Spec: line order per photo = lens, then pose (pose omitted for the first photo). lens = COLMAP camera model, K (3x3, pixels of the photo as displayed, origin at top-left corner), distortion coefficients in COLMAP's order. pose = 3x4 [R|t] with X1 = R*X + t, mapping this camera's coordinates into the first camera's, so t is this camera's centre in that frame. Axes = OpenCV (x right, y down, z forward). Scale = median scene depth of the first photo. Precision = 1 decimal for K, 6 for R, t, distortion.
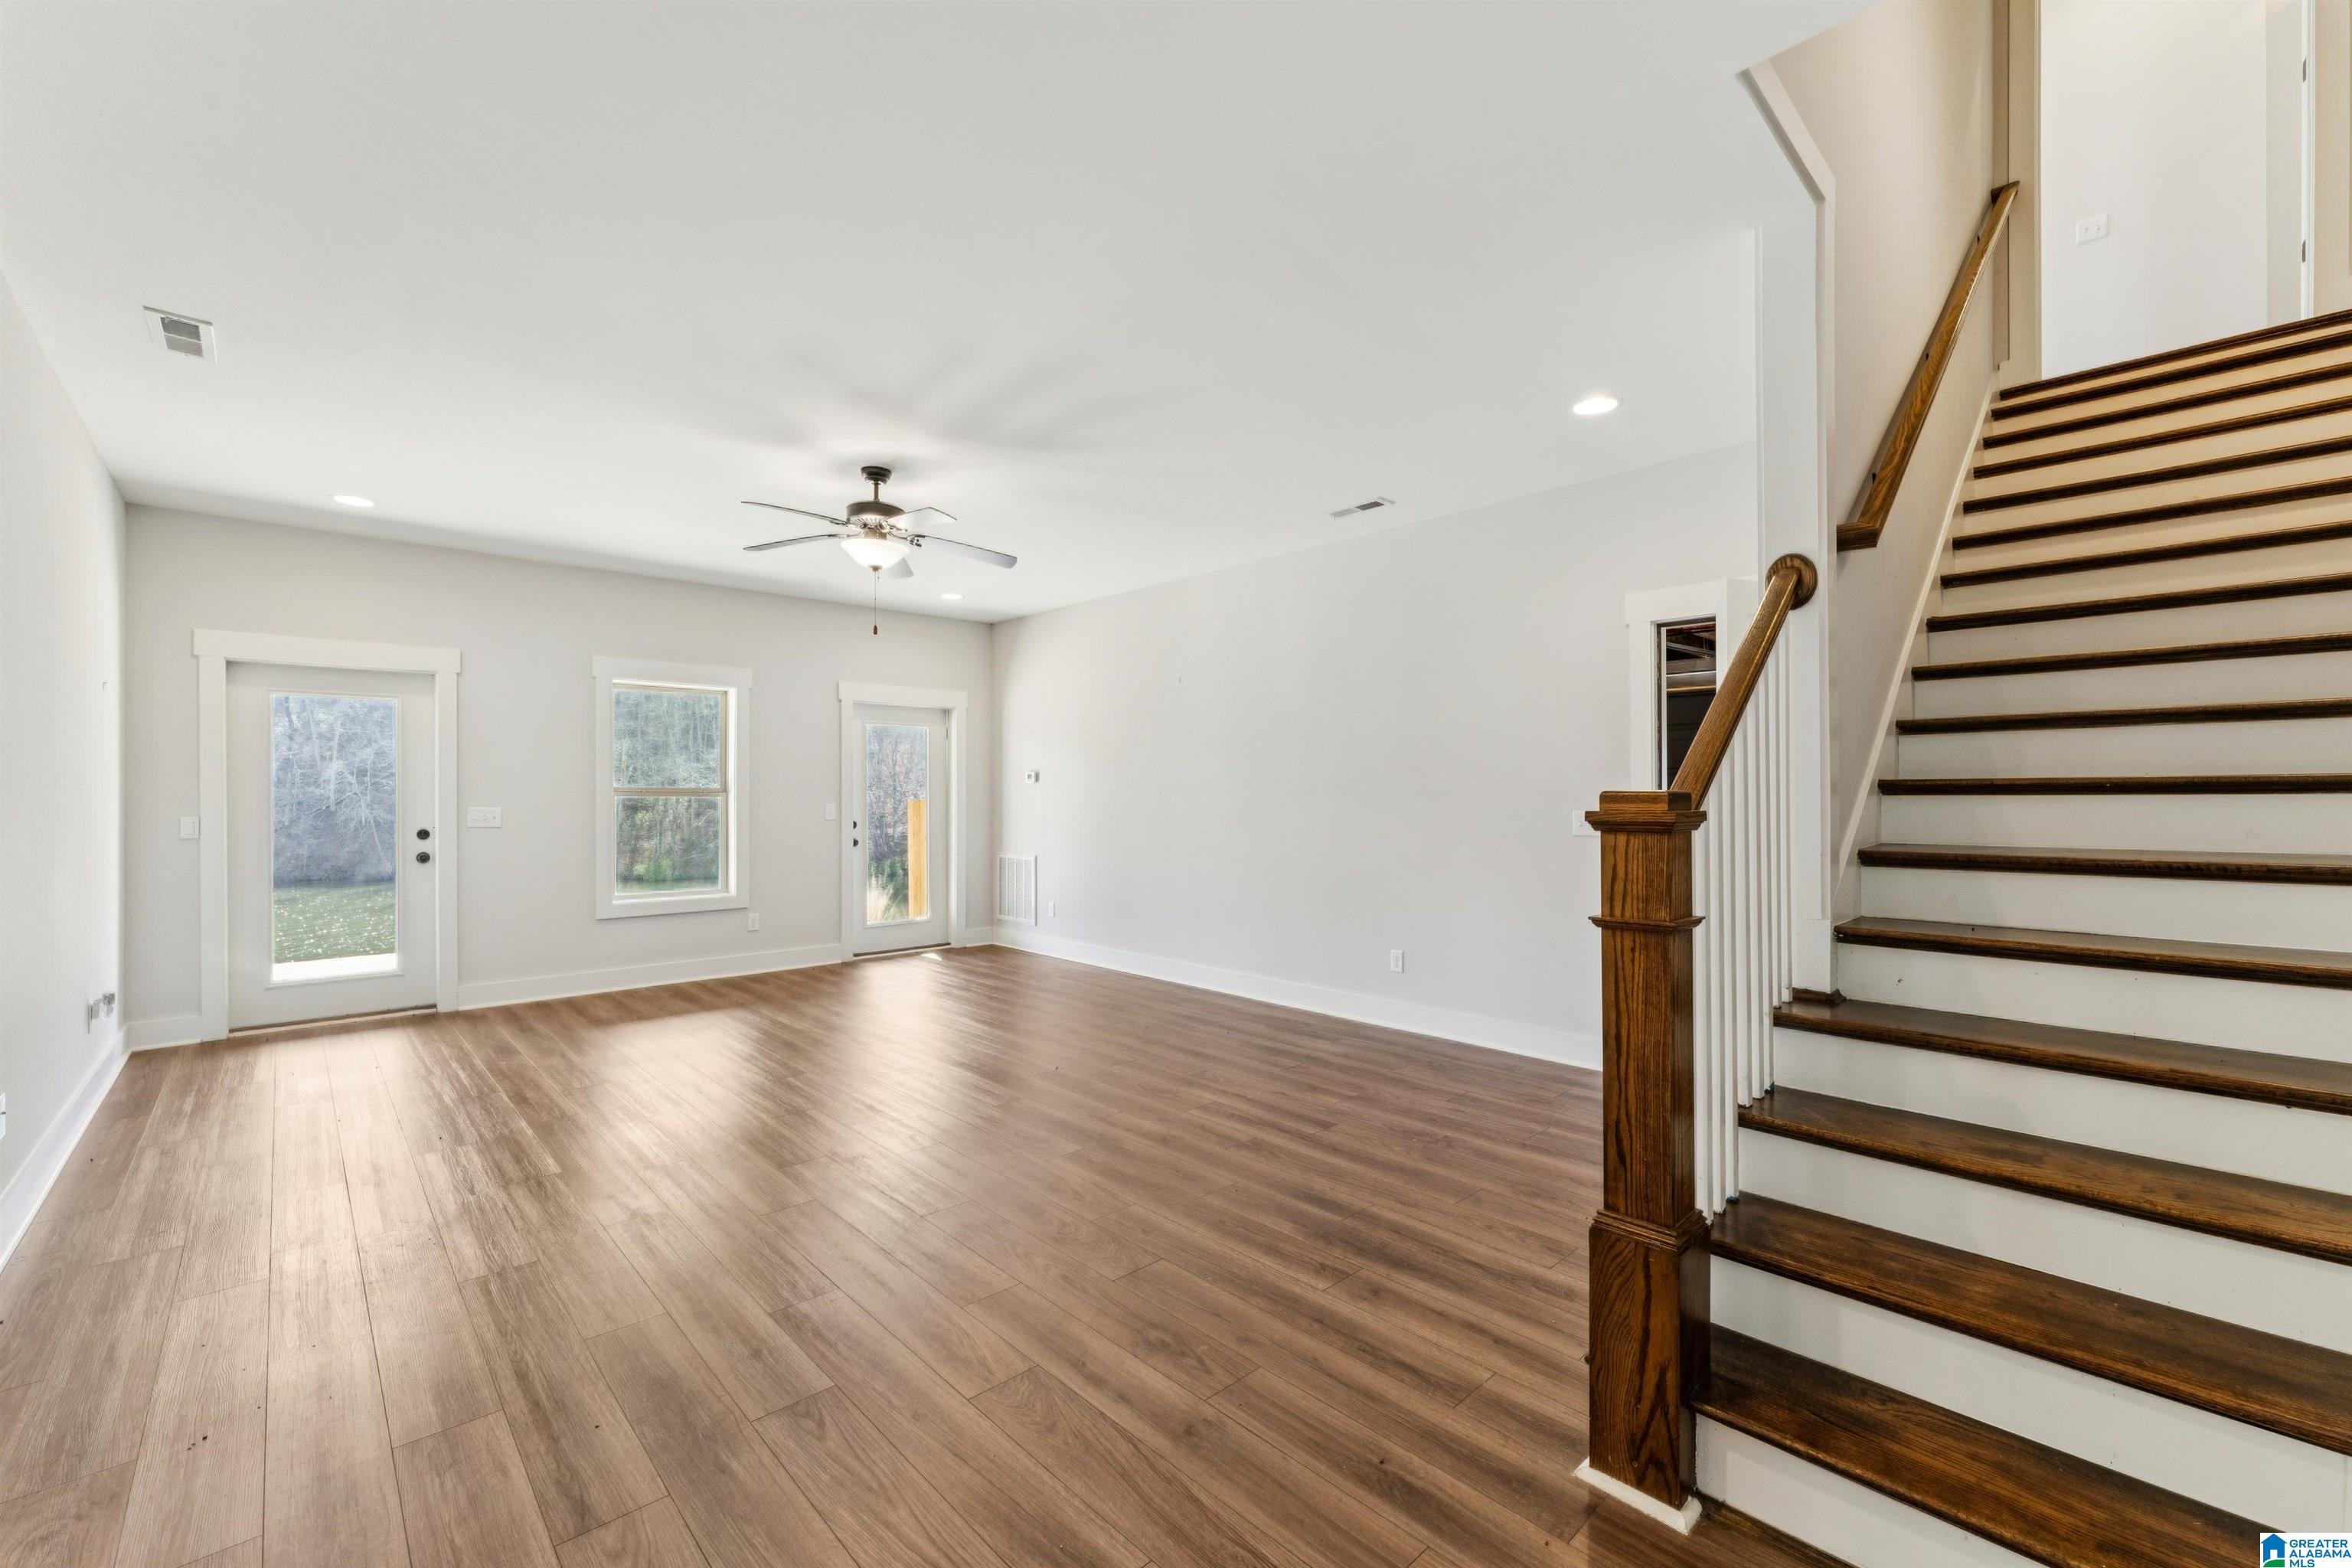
lens RADIAL K [[935.6, 0, 1183.1], [0, 935.6, 796.4], [0, 0, 1]] dist [-0.000919, -0.000131]
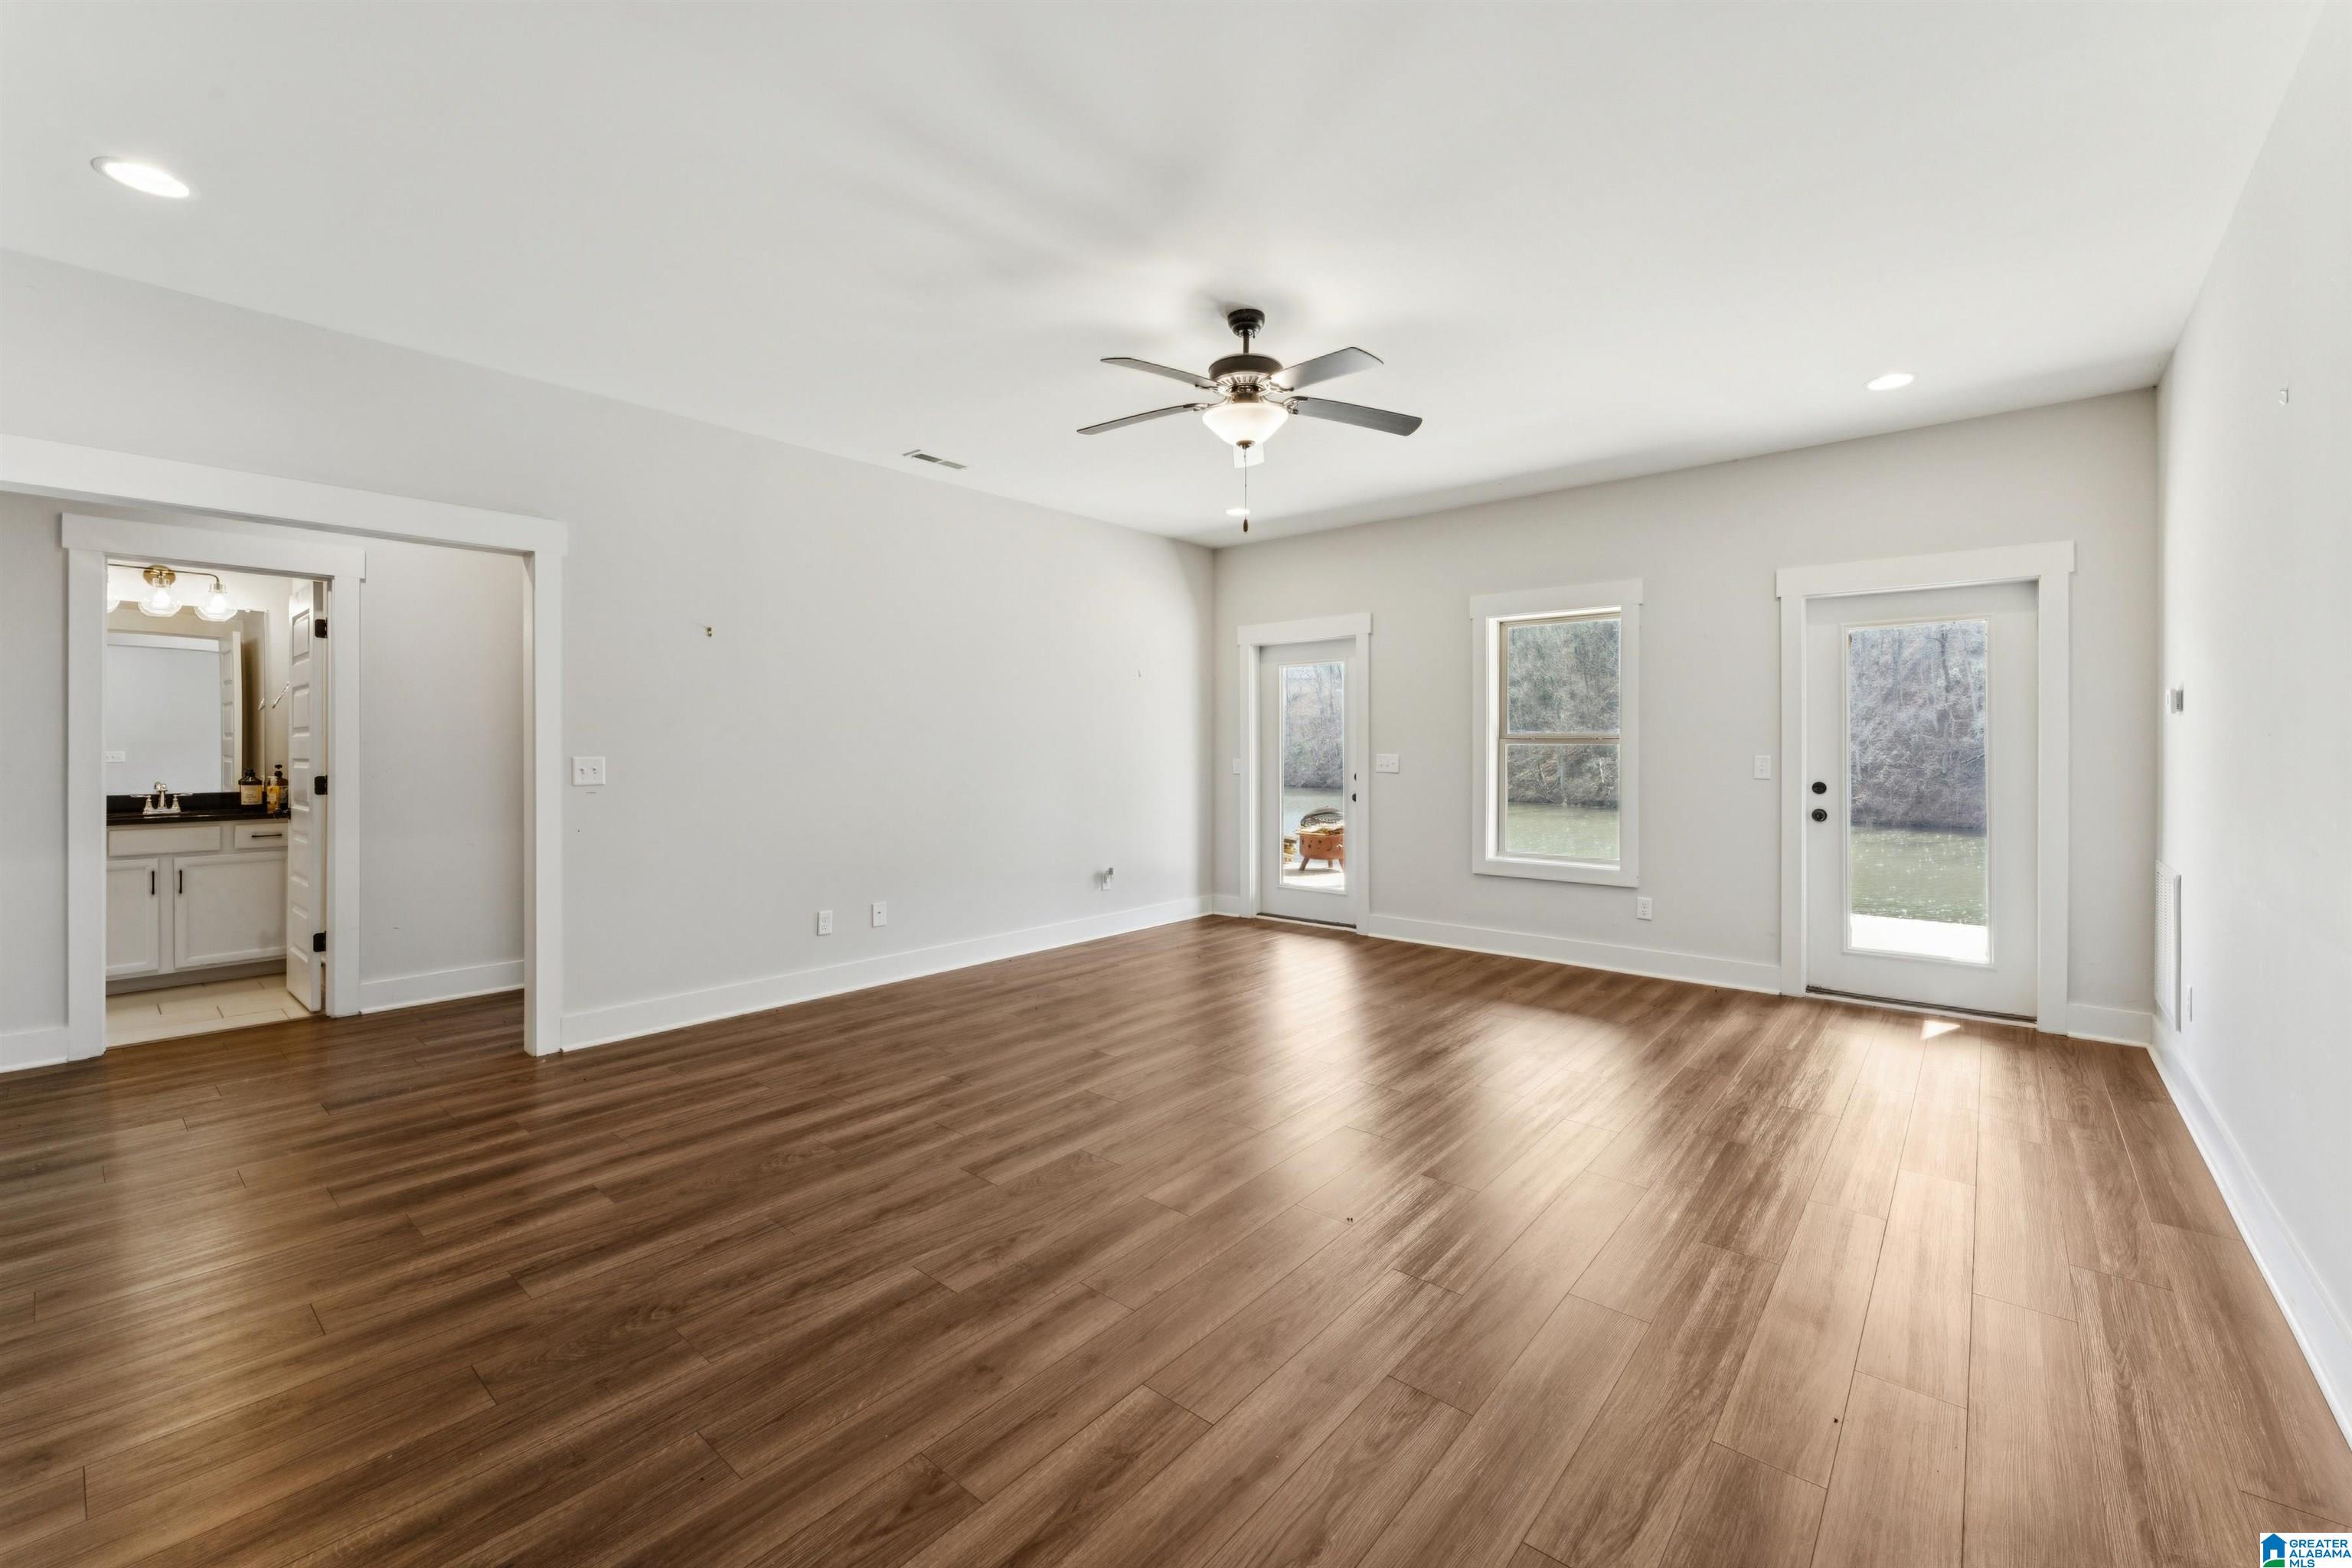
lens RADIAL K [[964.0, 0, 1183.0], [0, 964.0, 747.9], [0, 0, 1]] dist [0.000612, -0.000038]
pose [[0.108352, 0.003472, -0.994107, 0.379594], [-0.001860, 0.999993, 0.003290, 0.001262], [0.994111, 0.001493, 0.108358, 0.727286]]
